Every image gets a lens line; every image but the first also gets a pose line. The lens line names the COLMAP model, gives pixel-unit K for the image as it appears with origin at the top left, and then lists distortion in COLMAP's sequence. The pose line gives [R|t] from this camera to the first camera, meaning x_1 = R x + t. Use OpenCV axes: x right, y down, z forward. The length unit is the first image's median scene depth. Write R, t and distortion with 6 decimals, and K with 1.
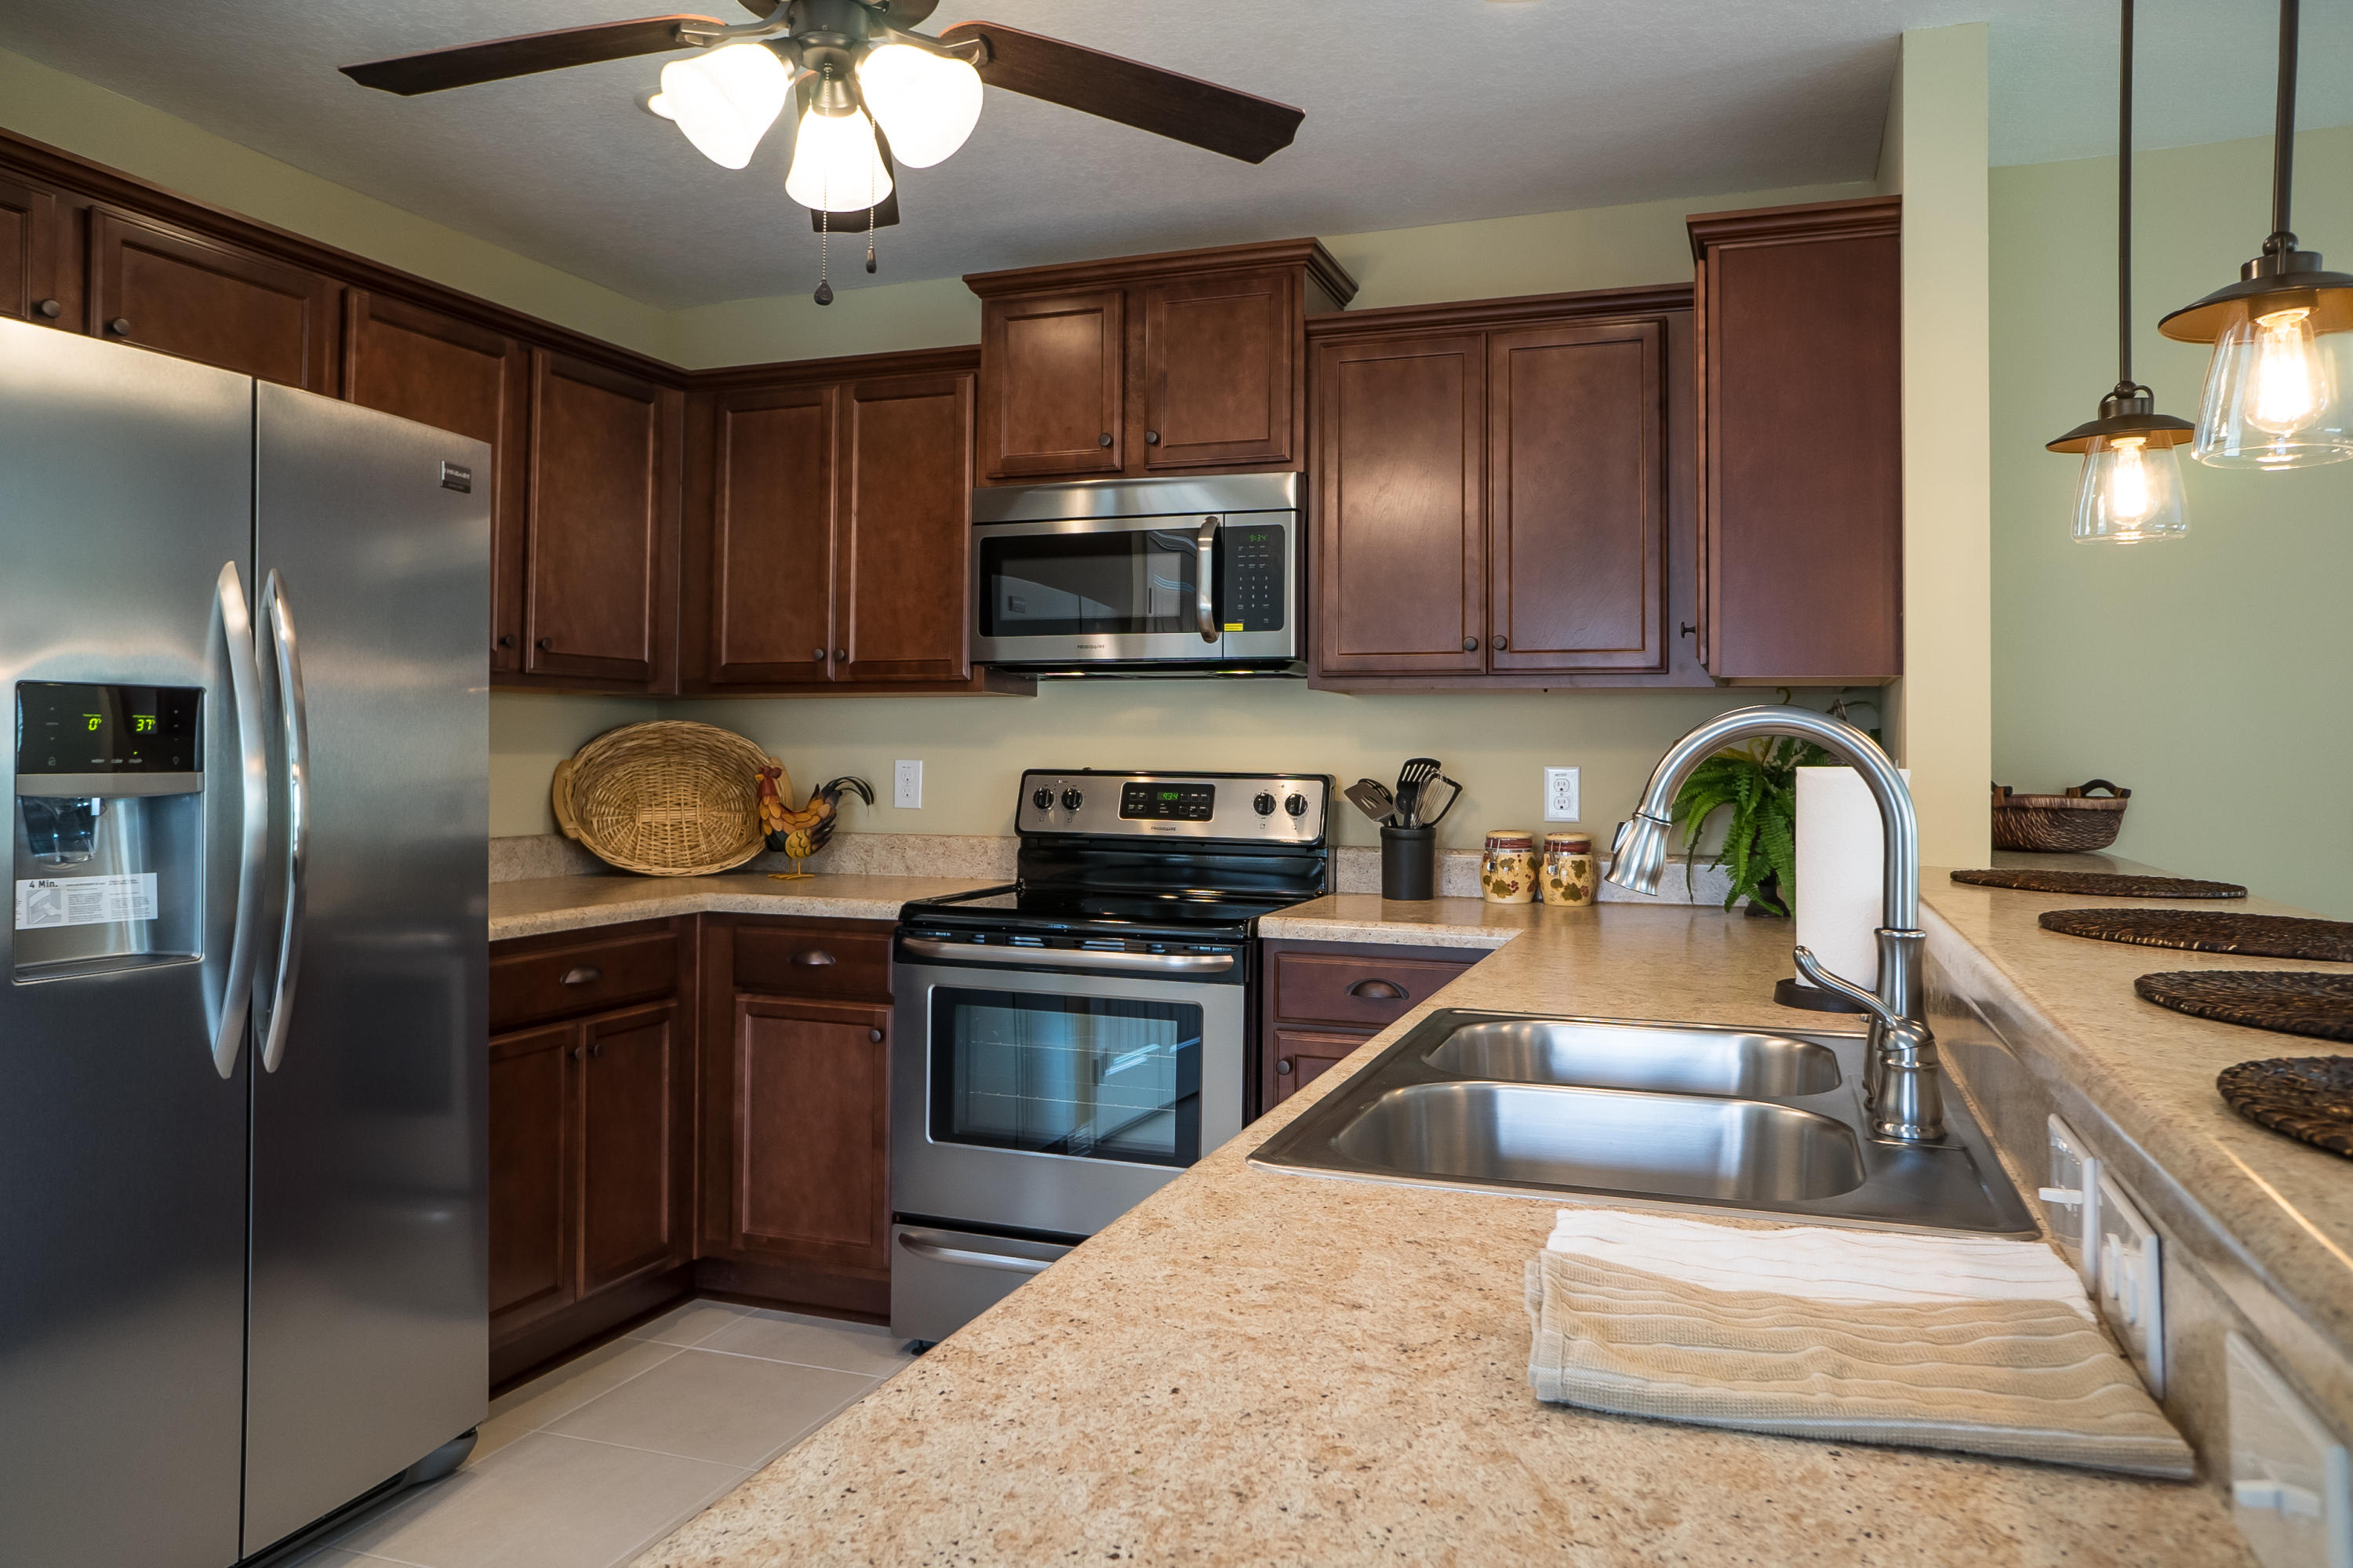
lens RADIAL K [[1606.3, 0, 1176.5], [0, 1606.3, 784.0], [0, 0, 1]] dist [-0.000470, 0.000147]
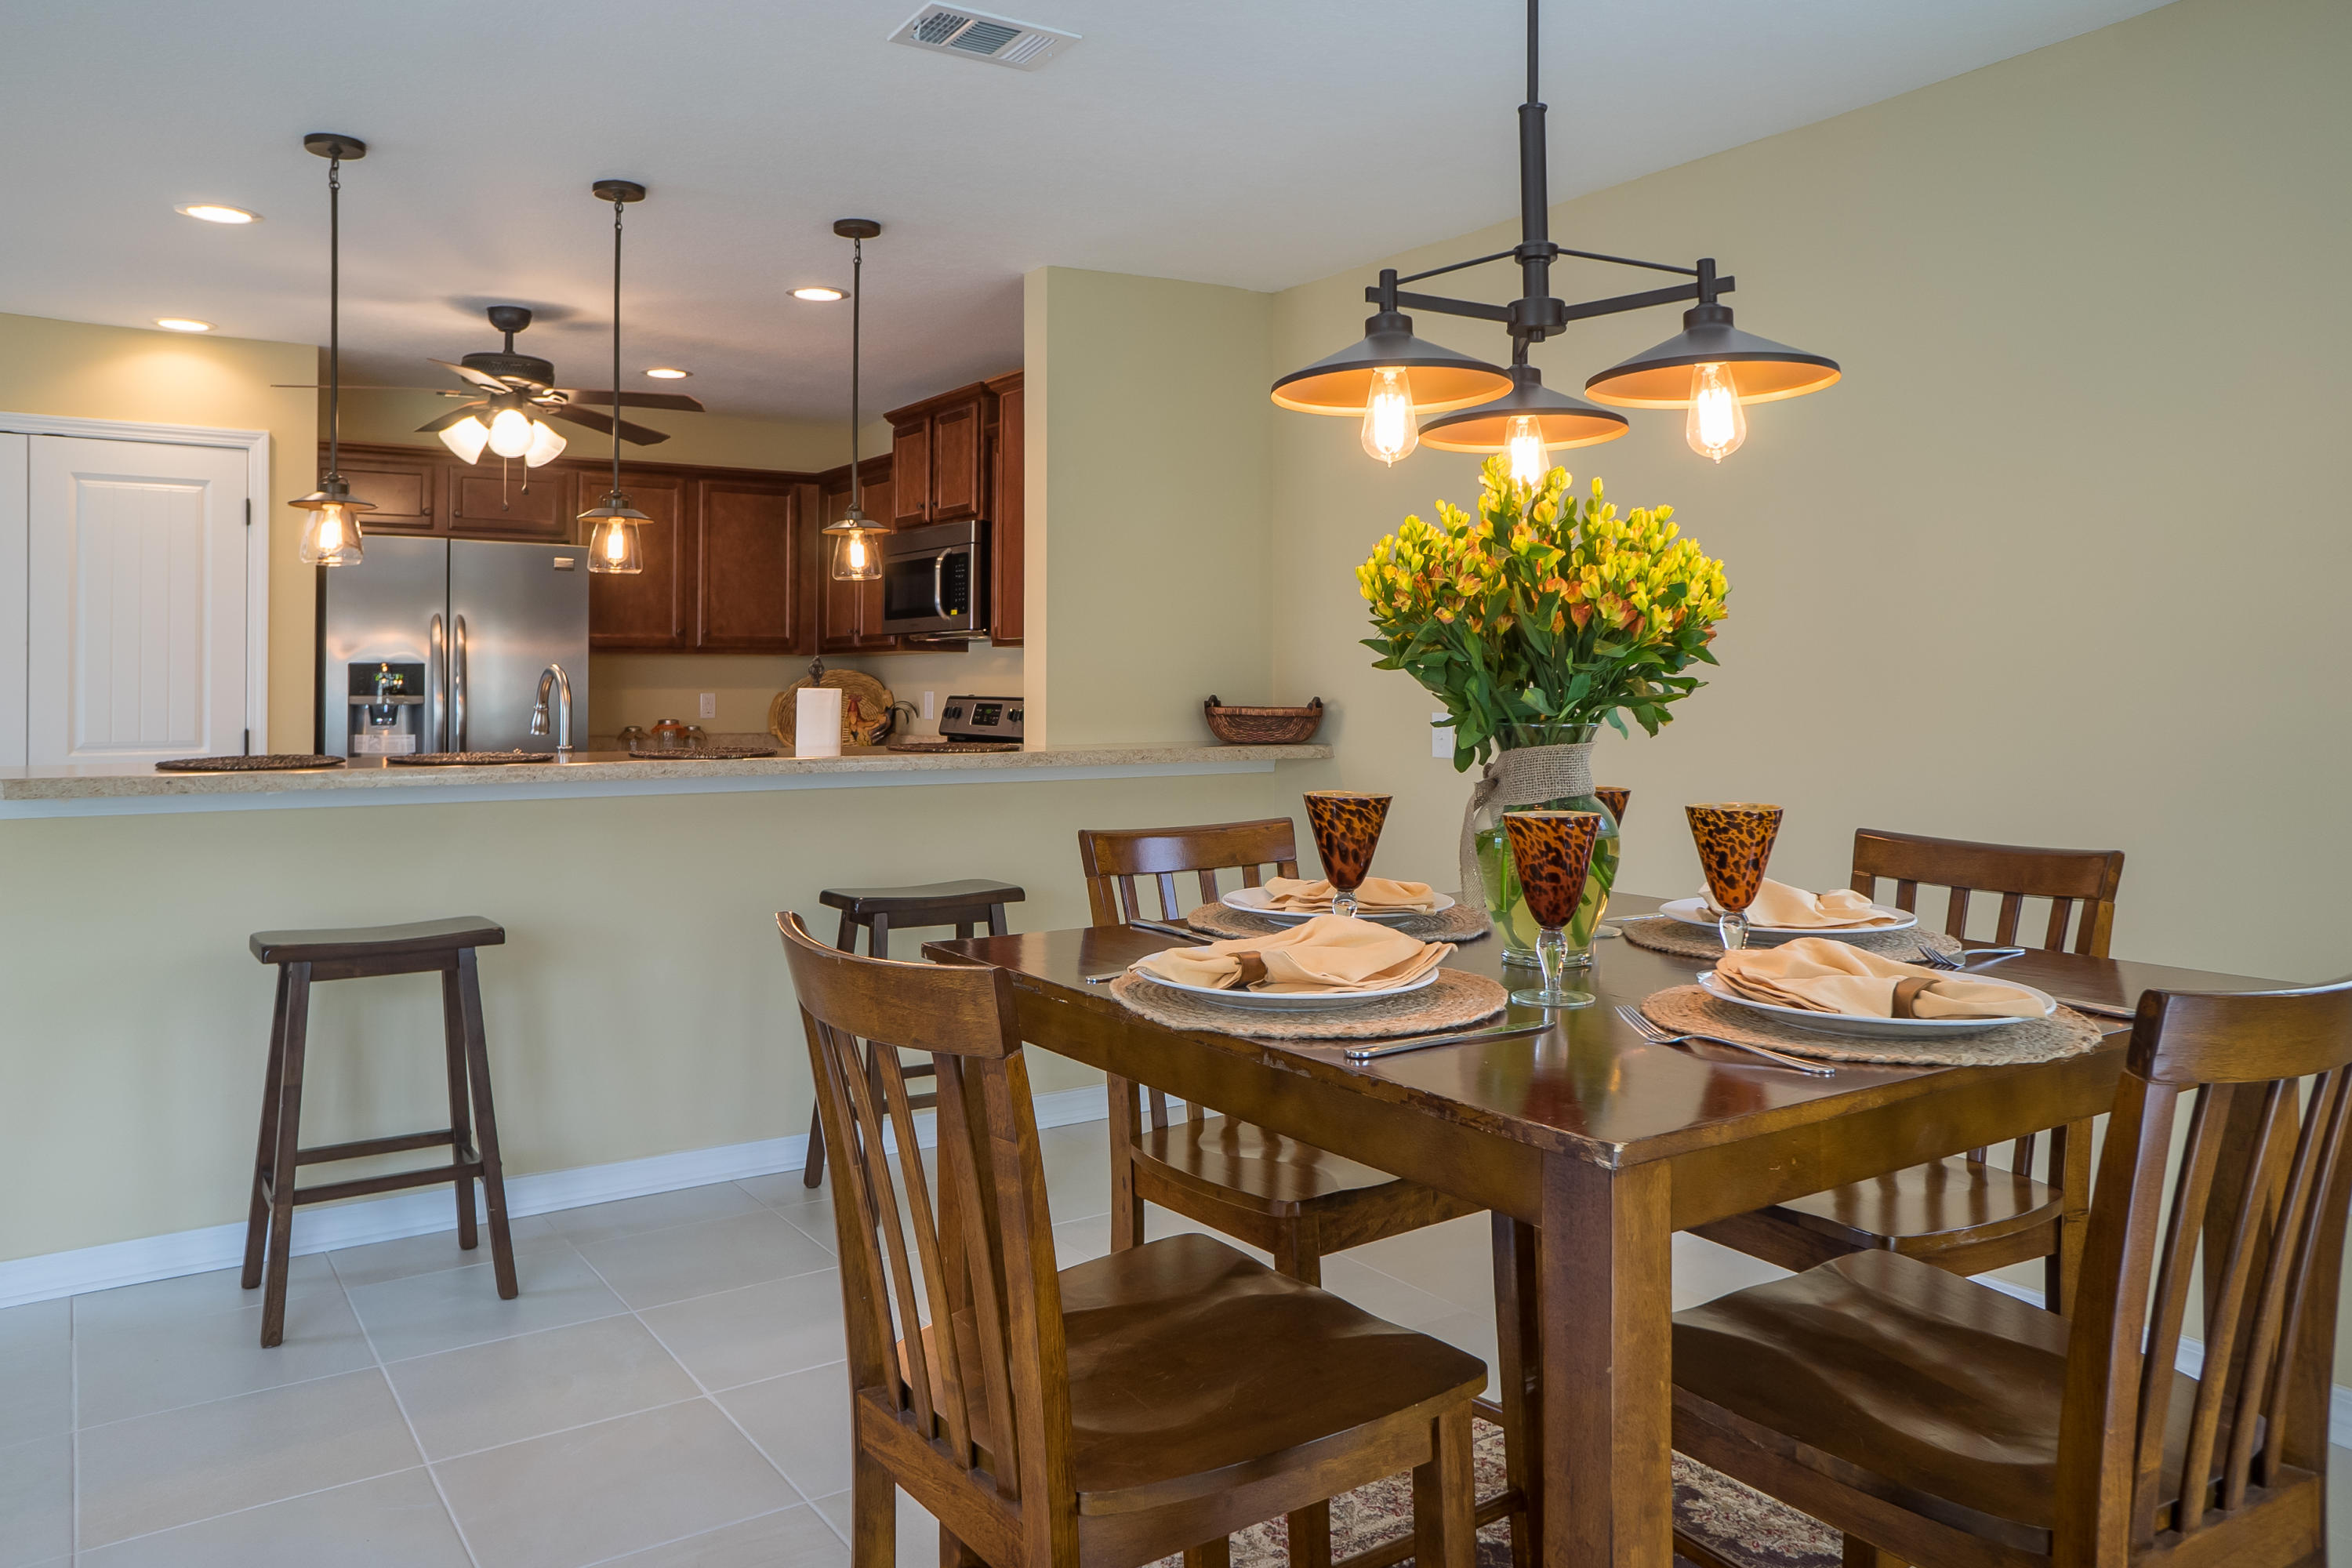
lens RADIAL K [[1605.6, 0, 1176.0], [0, 1605.6, 784.0], [0, 0, 1]] dist [-0.000470, 0.000147]
pose [[0.819678, 0.028764, -0.572101, 1.232527], [-0.004785, 0.999047, 0.043374, 0.010847], [0.572804, -0.032815, 0.819035, -0.286153]]
